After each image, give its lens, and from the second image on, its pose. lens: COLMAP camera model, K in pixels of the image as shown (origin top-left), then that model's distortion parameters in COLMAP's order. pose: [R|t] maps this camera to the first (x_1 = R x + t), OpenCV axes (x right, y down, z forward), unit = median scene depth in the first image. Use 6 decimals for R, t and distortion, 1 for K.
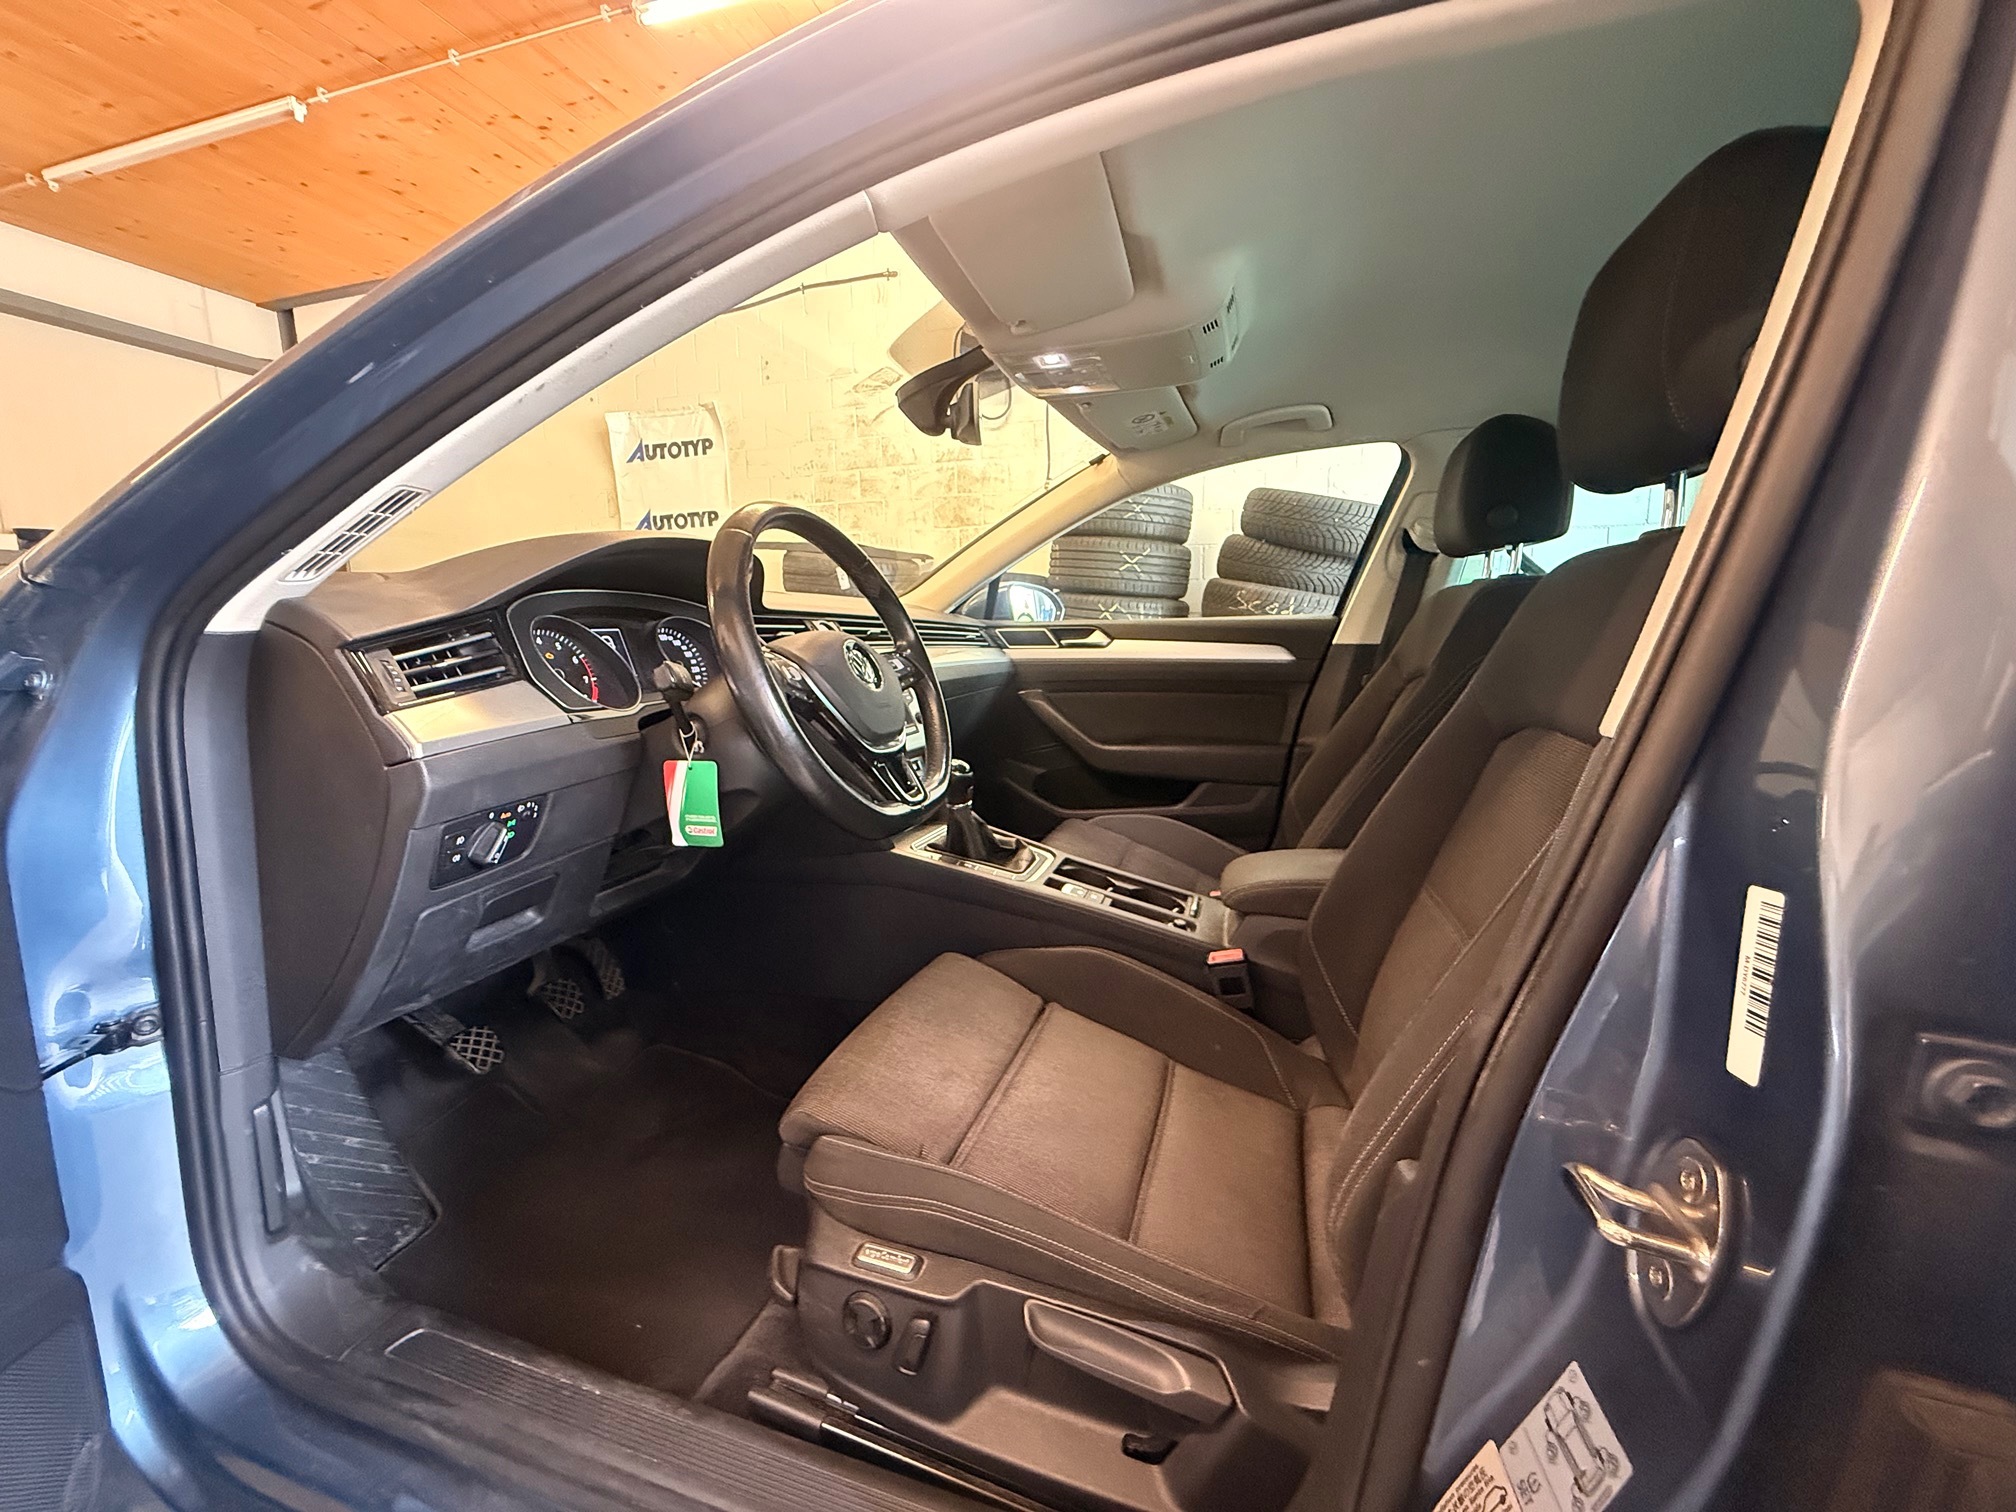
lens RADIAL K [[805.7, 0, 1007.0], [0, 805.7, 753.2], [0, 0, 1]] dist [-0.000782, -0.000470]
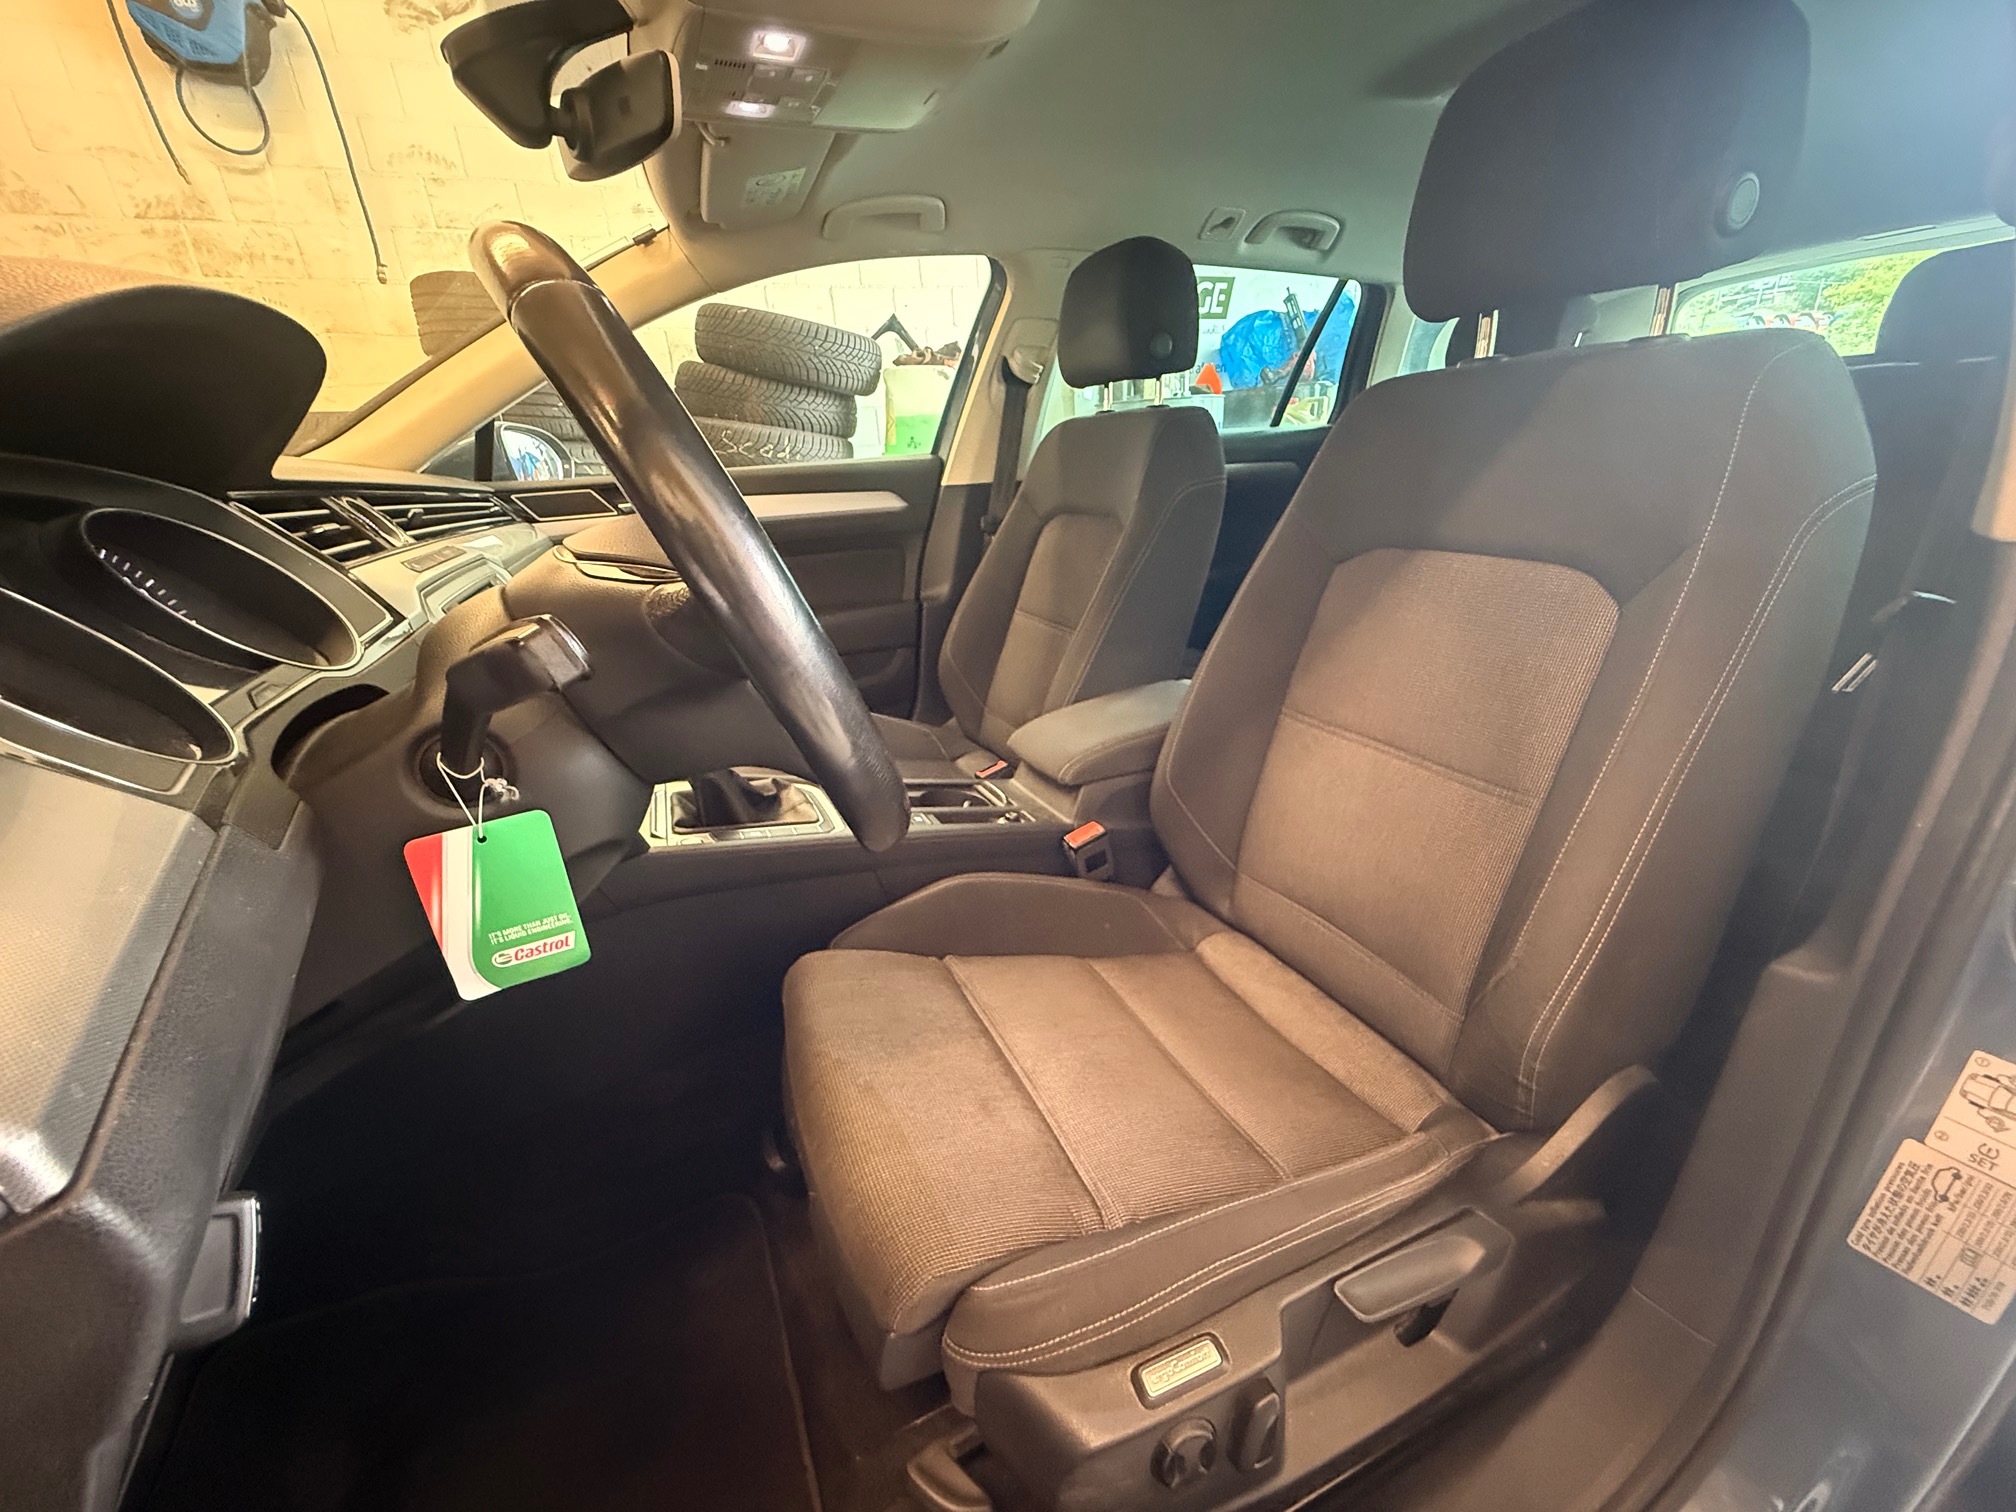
lens RADIAL K [[805.7, 0, 1009.2], [0, 805.7, 757.3], [0, 0, 1]] dist [-0.000782, -0.000470]
pose [[0.736686, -0.271115, 0.619509, -0.254692], [0.152793, 0.959156, 0.238062, -0.052079], [-0.658748, -0.080720, 0.748021, 0.260390]]
